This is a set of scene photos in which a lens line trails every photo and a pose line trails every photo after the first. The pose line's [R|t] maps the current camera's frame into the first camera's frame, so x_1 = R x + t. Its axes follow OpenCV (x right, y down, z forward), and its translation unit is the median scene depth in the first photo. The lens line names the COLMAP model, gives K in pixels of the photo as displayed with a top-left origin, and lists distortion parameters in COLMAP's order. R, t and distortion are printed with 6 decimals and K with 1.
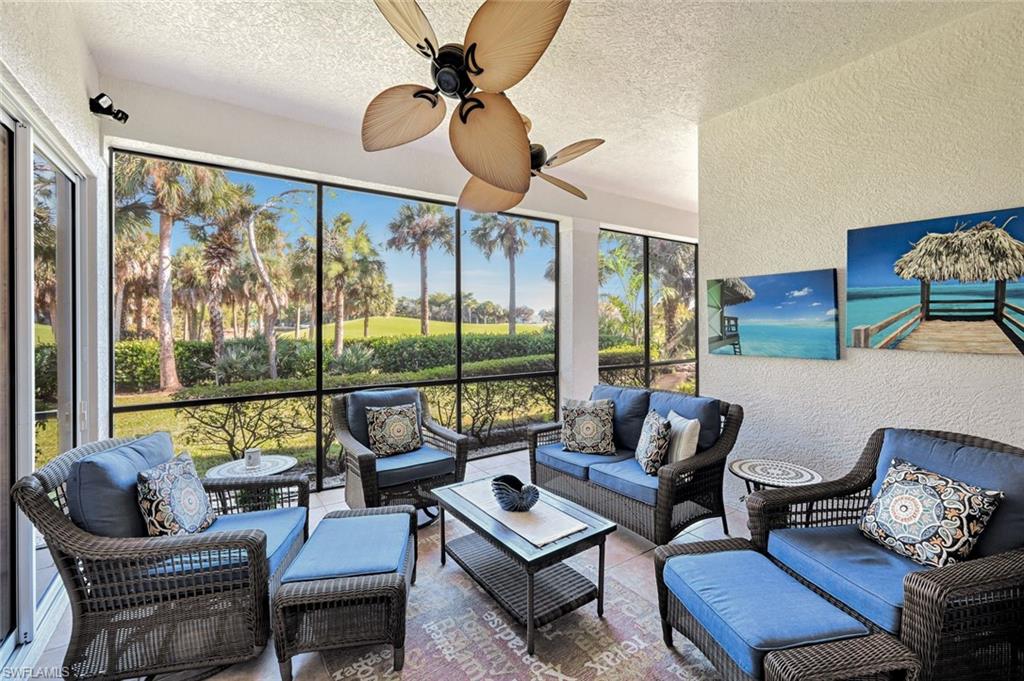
lens RADIAL K [[412.1, 0, 508.7], [0, 412.1, 330.0], [0, 0, 1]] dist [-0.000022, 0.000003]
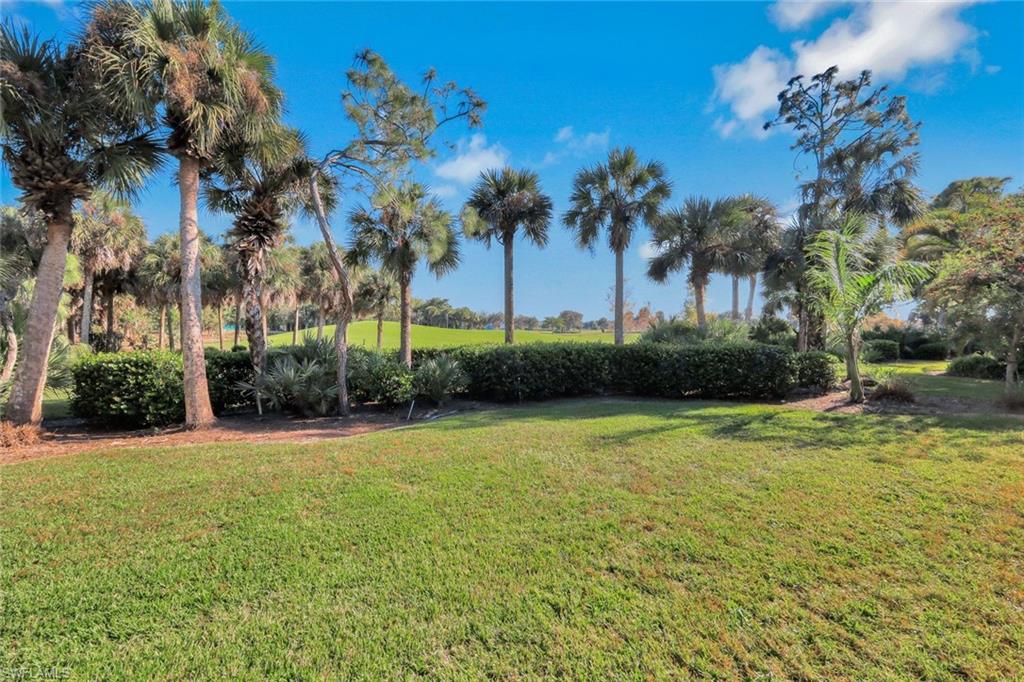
lens RADIAL K [[395.6, 0, 512.0], [0, 395.6, 341.0], [0, 0, 1]] dist [-0.000260, -0.000053]
pose [[0.996503, 0.008111, 0.083160, -0.238280], [-0.009185, 0.999879, 0.012545, -0.002067], [-0.083049, -0.013265, 0.996457, 0.208693]]
